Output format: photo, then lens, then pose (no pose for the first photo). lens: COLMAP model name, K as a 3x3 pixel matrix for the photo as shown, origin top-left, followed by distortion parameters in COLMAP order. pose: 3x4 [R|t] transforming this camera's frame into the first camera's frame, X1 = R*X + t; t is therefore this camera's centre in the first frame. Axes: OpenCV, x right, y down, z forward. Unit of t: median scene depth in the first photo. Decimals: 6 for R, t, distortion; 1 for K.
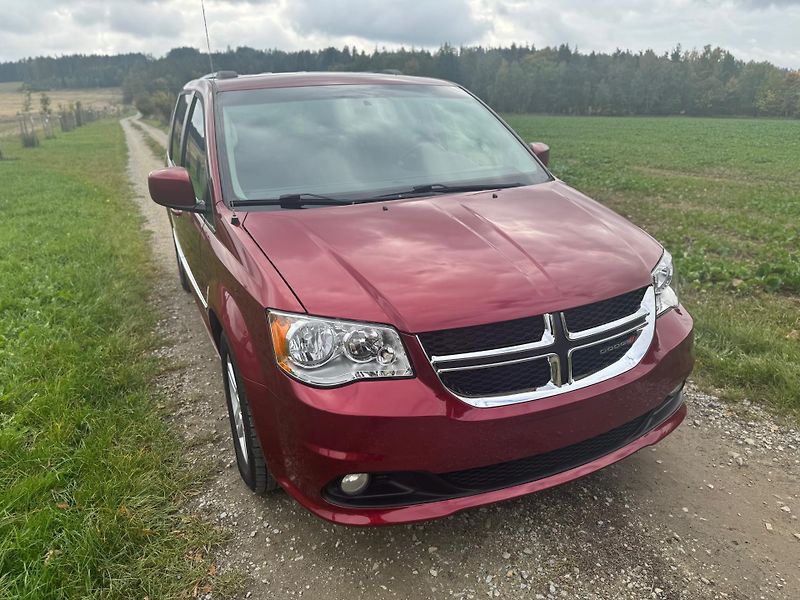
lens RADIAL K [[563.2, 0, 398.2], [0, 563.2, 300.5], [0, 0, 1]] dist [0.022412, -0.022135]
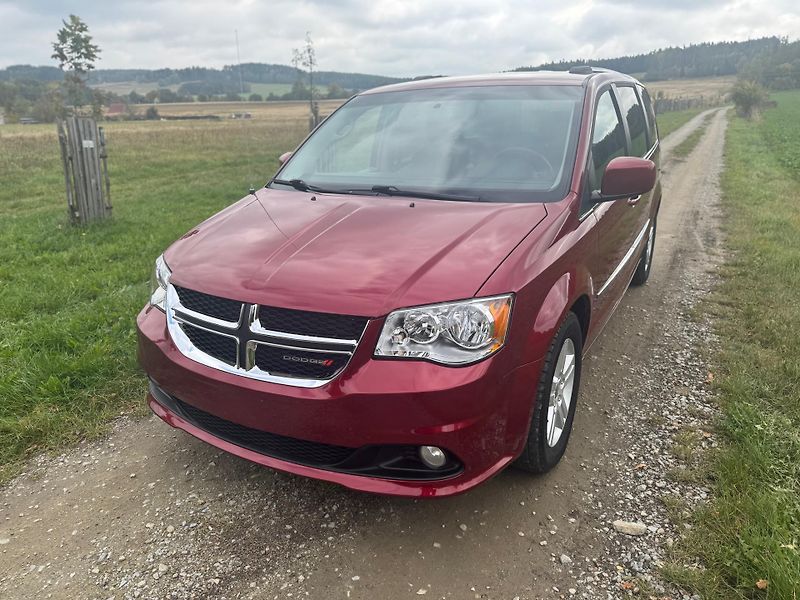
lens RADIAL K [[563.2, 0, 402.0], [0, 563.2, 300.4], [0, 0, 1]] dist [0.022412, -0.022135]
pose [[0.593272, 0.273167, -0.757237, 0.964813], [-0.259792, 0.955303, 0.141079, -0.162929], [0.761929, 0.113026, 0.637722, 0.391627]]
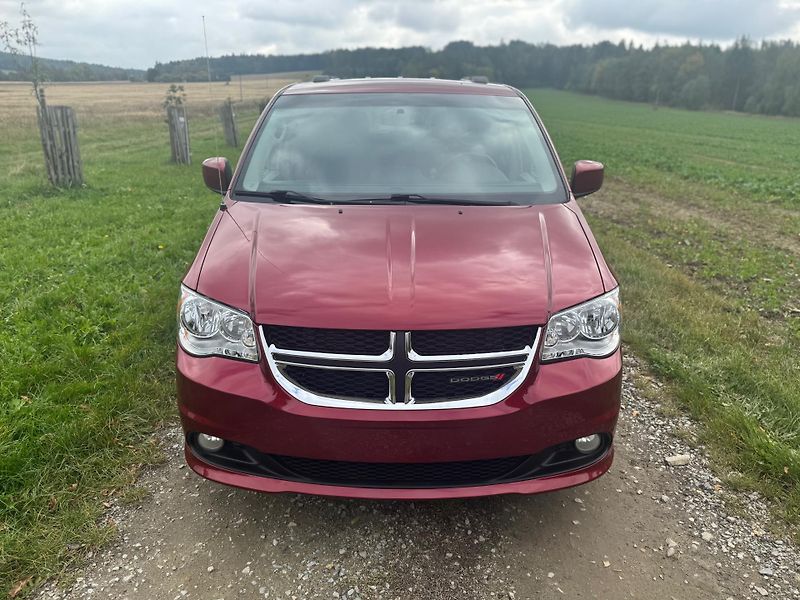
lens RADIAL K [[563.2, 0, 403.6], [0, 563.2, 295.2], [0, 0, 1]] dist [0.022412, -0.022135]
pose [[0.911660, 0.170673, -0.373828, 0.488029], [-0.170067, 0.984815, 0.034878, -0.059365], [0.374104, 0.031779, 0.926842, 0.042942]]
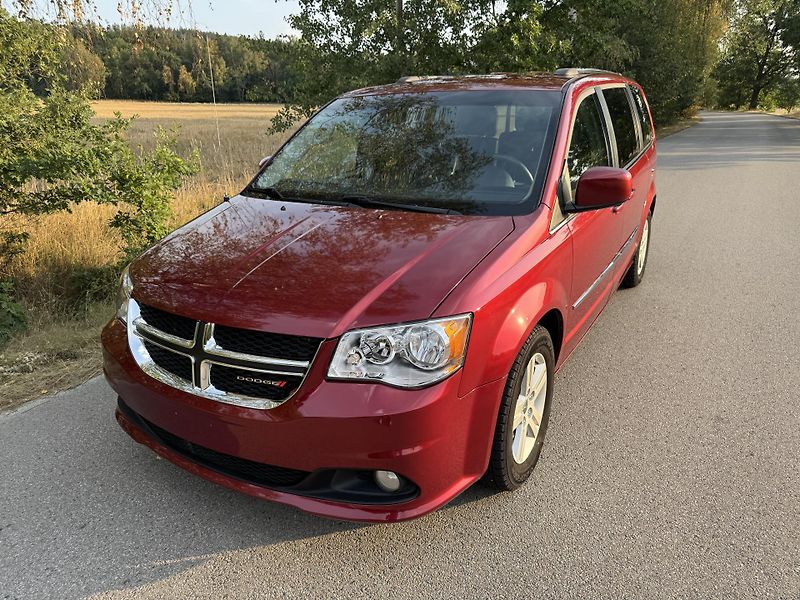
lens RADIAL K [[563.2, 0, 402.0], [0, 563.2, 302.0], [0, 0, 1]] dist [0.022412, -0.022135]
pose [[0.587048, 0.285127, -0.757679, 0.979551], [-0.260994, 0.952609, 0.156264, -0.211230], [0.766327, 0.106015, 0.633643, 0.450385]]
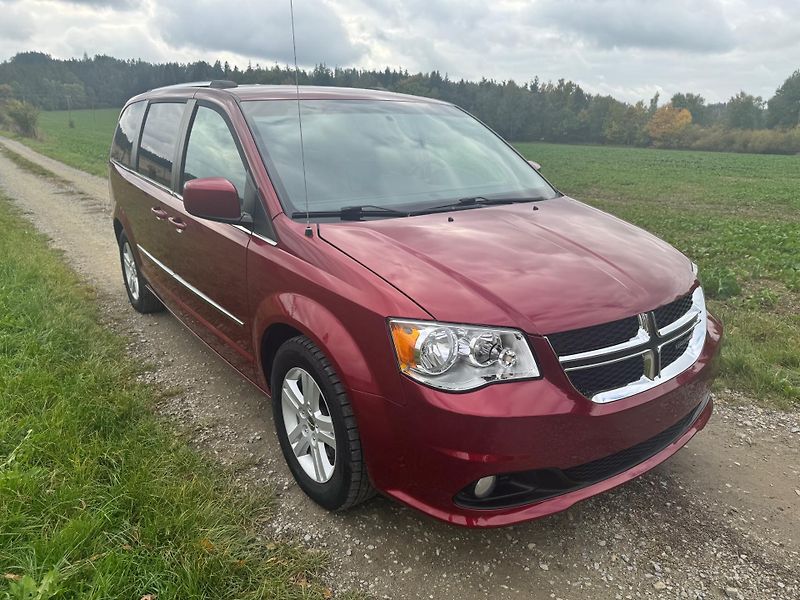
lens RADIAL K [[563.2, 0, 395.8], [0, 563.2, 301.5], [0, 0, 1]] dist [0.022412, -0.022135]
pose [[0.979101, -0.029400, 0.201238, -0.312728], [0.035471, 0.999016, -0.026628, 0.009495], [-0.200258, 0.033209, 0.979180, 0.016521]]
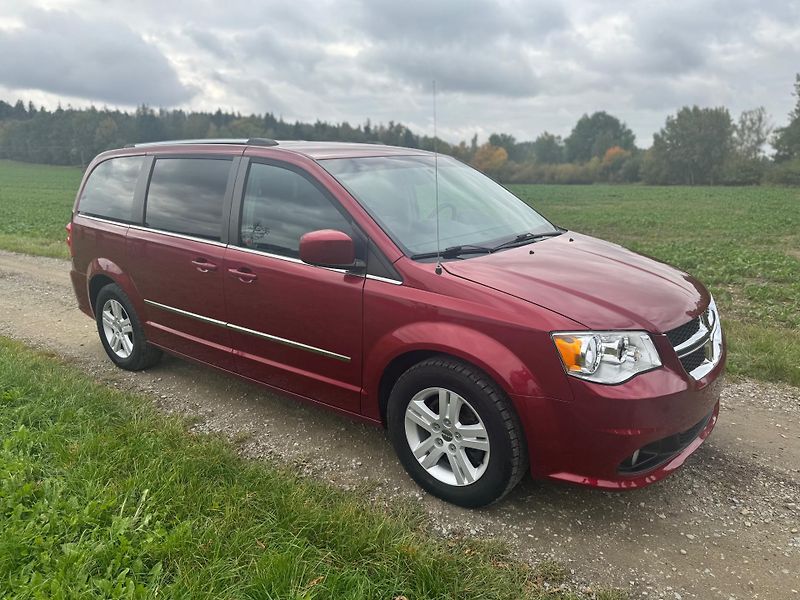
lens RADIAL K [[563.2, 0, 395.0], [0, 563.2, 305.2], [0, 0, 1]] dist [0.022412, -0.022135]
pose [[0.888237, -0.098141, 0.448780, -0.817907], [0.140484, 0.988142, -0.061958, -0.011359], [-0.437378, 0.118080, 0.891492, 0.024766]]
